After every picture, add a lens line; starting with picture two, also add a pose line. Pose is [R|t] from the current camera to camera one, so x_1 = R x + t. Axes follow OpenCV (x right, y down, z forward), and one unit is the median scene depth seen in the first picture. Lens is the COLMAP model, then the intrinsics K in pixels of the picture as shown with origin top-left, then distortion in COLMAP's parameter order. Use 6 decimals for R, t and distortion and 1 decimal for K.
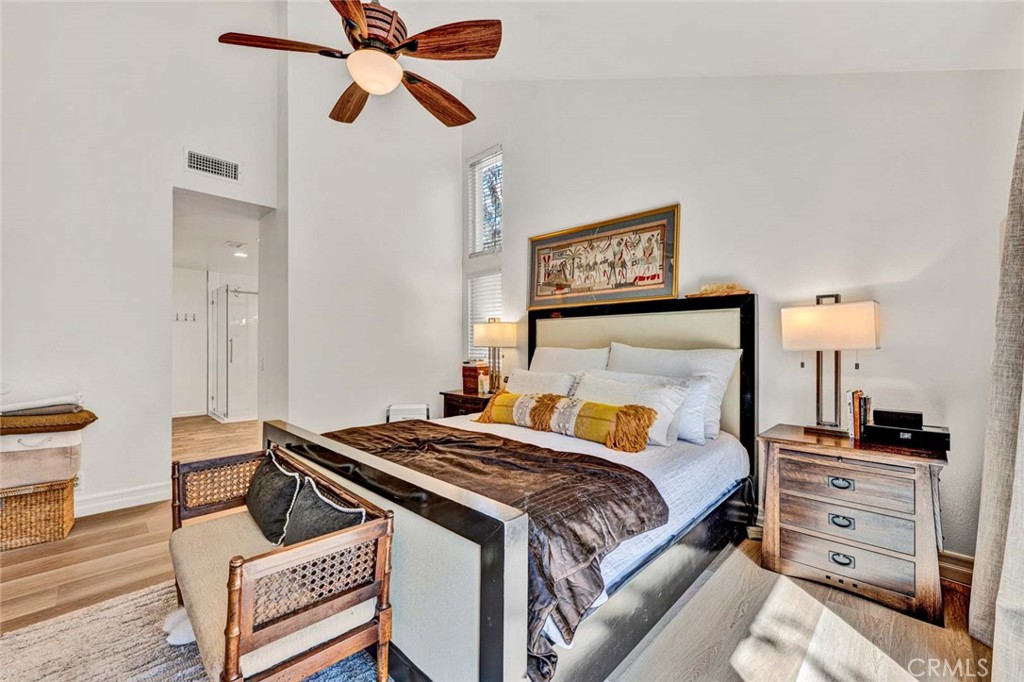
lens RADIAL K [[415.4, 0, 507.4], [0, 415.4, 344.7], [0, 0, 1]] dist [0.003862, -0.000117]
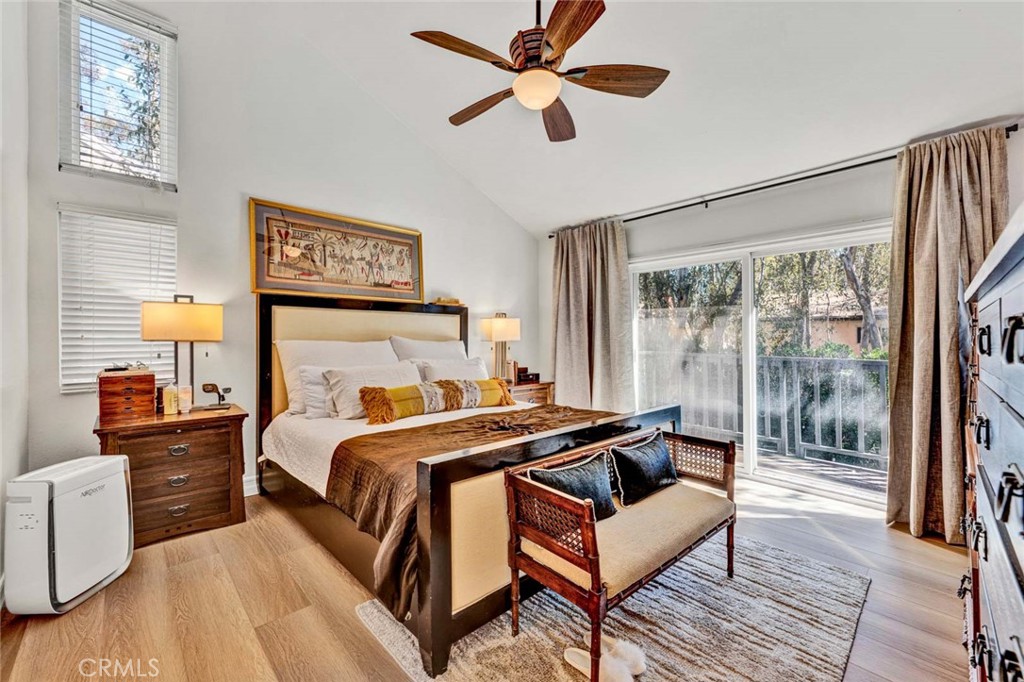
lens RADIAL K [[415.4, 0, 508.8], [0, 415.4, 338.5], [0, 0, 1]] dist [0.003862, -0.000117]
pose [[0.057499, -0.003409, 0.998340, -0.799077], [-0.007900, 0.999961, 0.003870, -0.004297], [-0.998314, -0.008110, 0.057470, 0.560328]]
